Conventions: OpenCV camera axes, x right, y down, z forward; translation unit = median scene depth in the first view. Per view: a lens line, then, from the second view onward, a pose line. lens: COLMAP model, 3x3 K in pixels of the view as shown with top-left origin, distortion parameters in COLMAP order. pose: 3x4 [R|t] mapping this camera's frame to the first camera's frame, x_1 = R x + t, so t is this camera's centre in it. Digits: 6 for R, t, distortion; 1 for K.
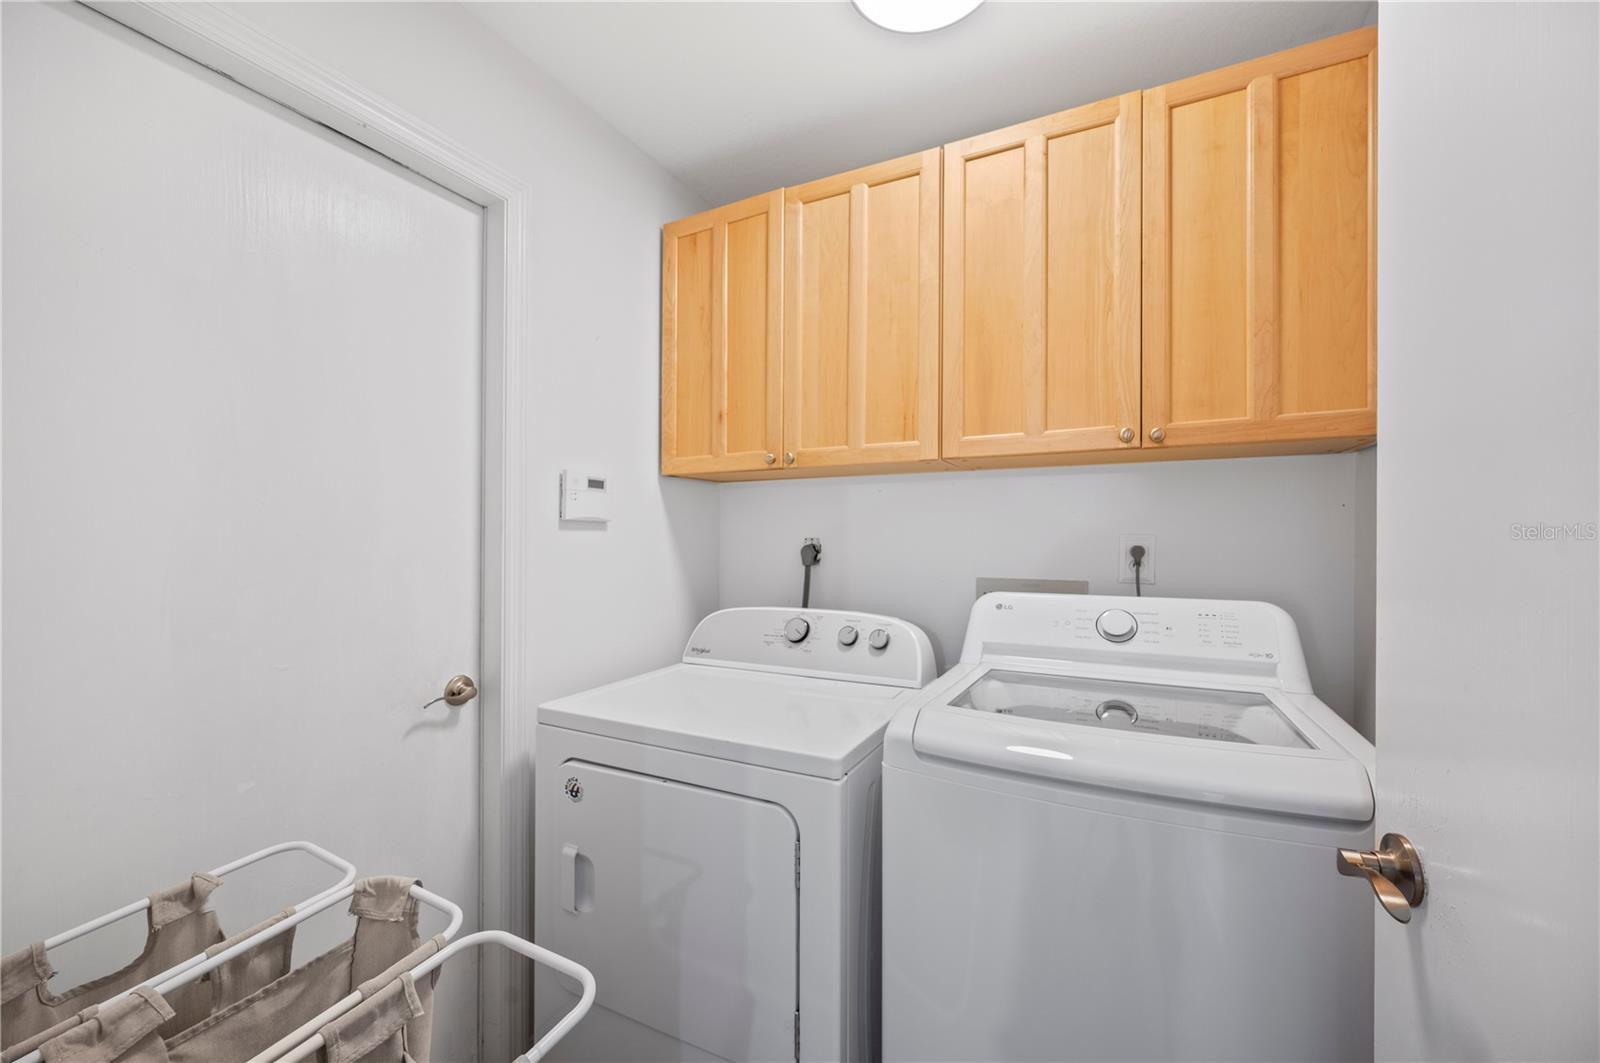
lens RADIAL K [[637.0, 0, 798.0], [0, 637.0, 524.9], [0, 0, 1]] dist [-0.002802, -0.000327]
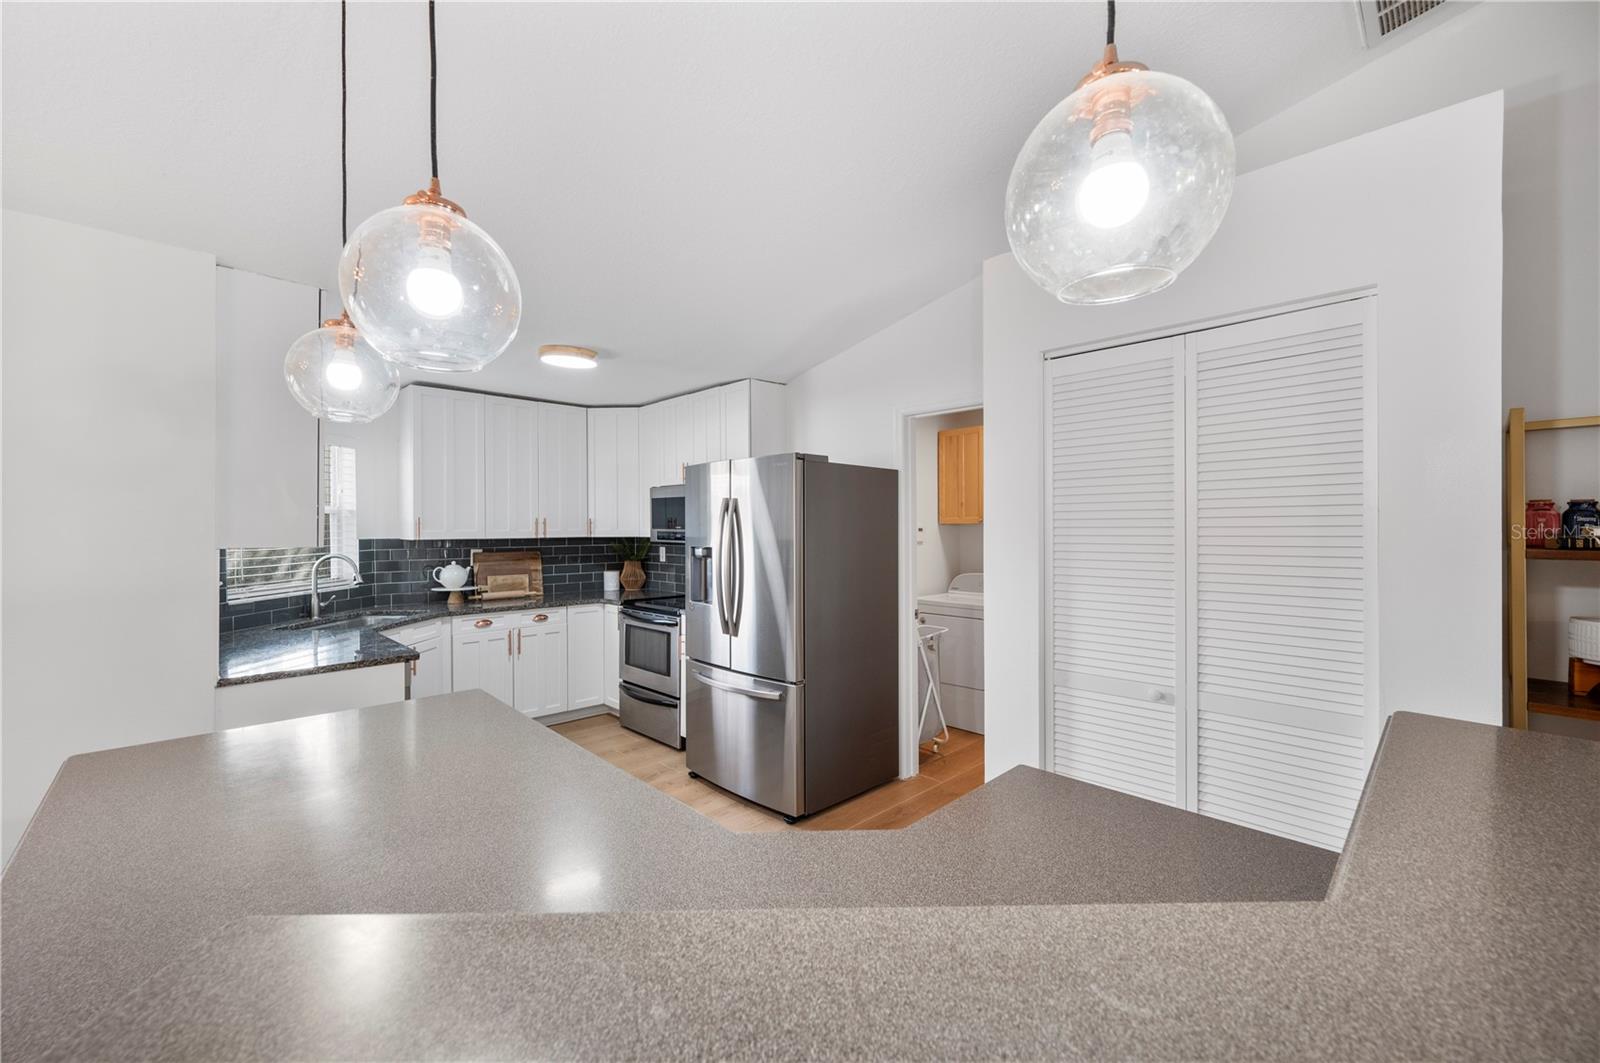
lens RADIAL K [[637.0, 0, 802.6], [0, 637.0, 534.5], [0, 0, 1]] dist [-0.002802, -0.000327]
pose [[0.945773, -0.006274, -0.324767, 0.119740], [0.004510, 0.999971, -0.006185, -0.021055], [0.324796, 0.004385, 0.945774, -1.802278]]
